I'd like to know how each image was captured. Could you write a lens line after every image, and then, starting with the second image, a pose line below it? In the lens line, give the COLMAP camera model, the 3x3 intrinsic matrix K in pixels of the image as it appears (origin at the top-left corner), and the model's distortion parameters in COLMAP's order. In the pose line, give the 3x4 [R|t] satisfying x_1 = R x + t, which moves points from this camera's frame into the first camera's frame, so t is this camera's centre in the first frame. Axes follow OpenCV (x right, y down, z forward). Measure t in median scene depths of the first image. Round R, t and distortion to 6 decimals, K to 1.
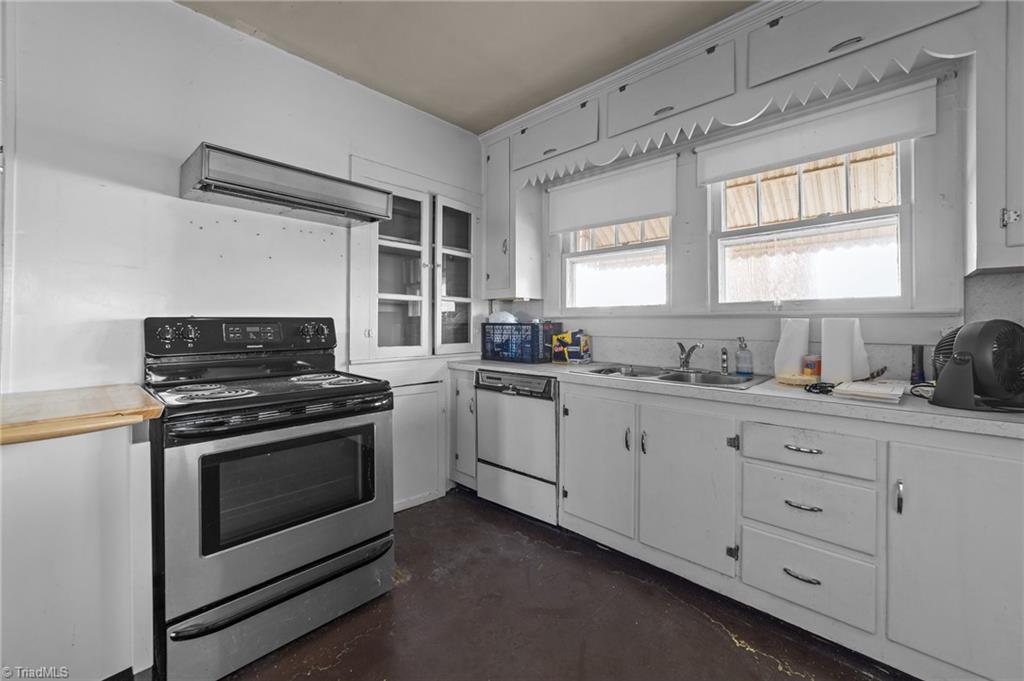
lens RADIAL K [[409.7, 0, 506.5], [0, 409.7, 321.8], [0, 0, 1]] dist [-0.002814, -0.000113]
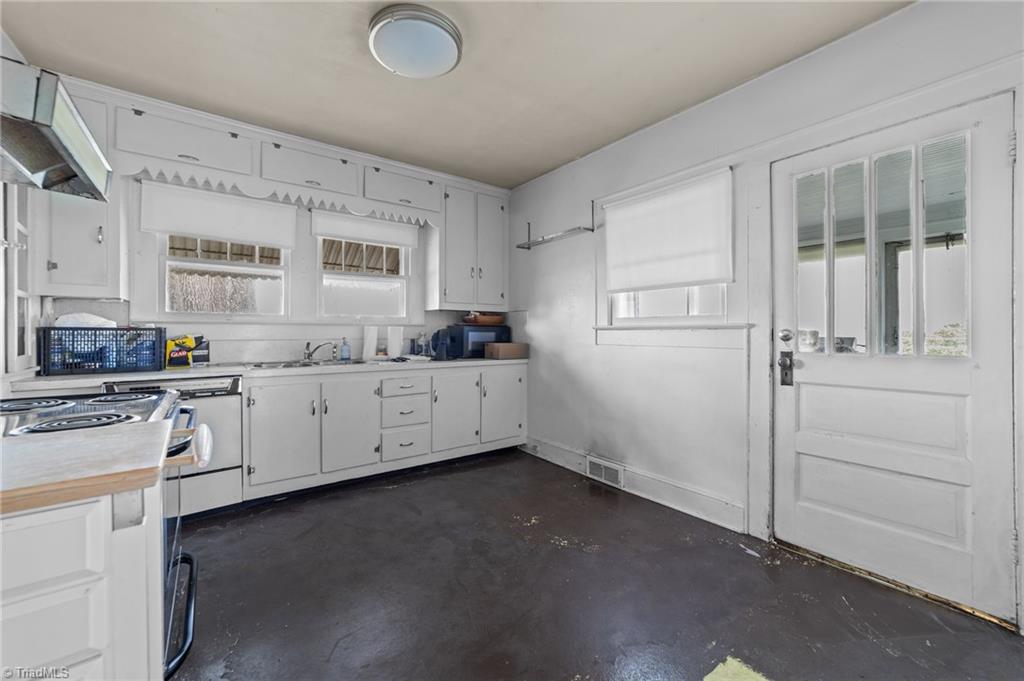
lens RADIAL K [[397.3, 0, 507.4], [0, 397.3, 330.3], [0, 0, 1]] dist [-0.000454, -0.000011]
pose [[0.174259, -0.000879, 0.984699, -0.859196], [-0.009089, 0.999956, 0.002501, -0.000898], [-0.984658, -0.009386, 0.174243, 0.063526]]
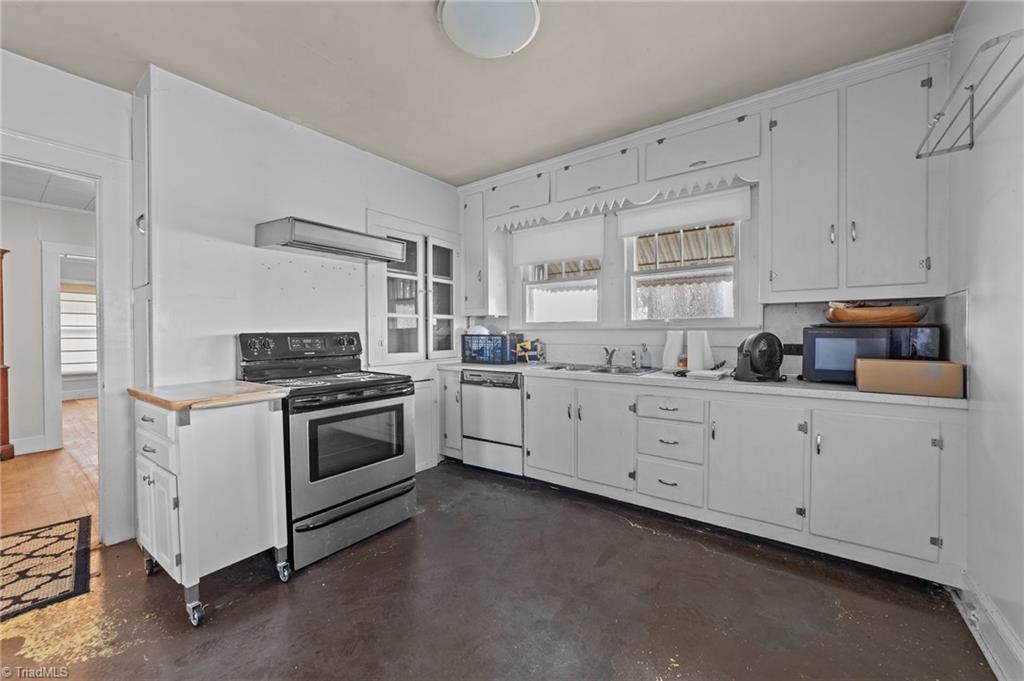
lens RADIAL K [[396.0, 0, 512.0], [0, 396.0, 340.5], [0, 0, 1]] dist [-0.022944, 0.008483]
pose [[0.991955, -0.008671, 0.126291, -0.084331], [0.005781, 0.999713, 0.023230, -0.009027], [-0.126457, -0.022313, 0.991721, -0.356832]]
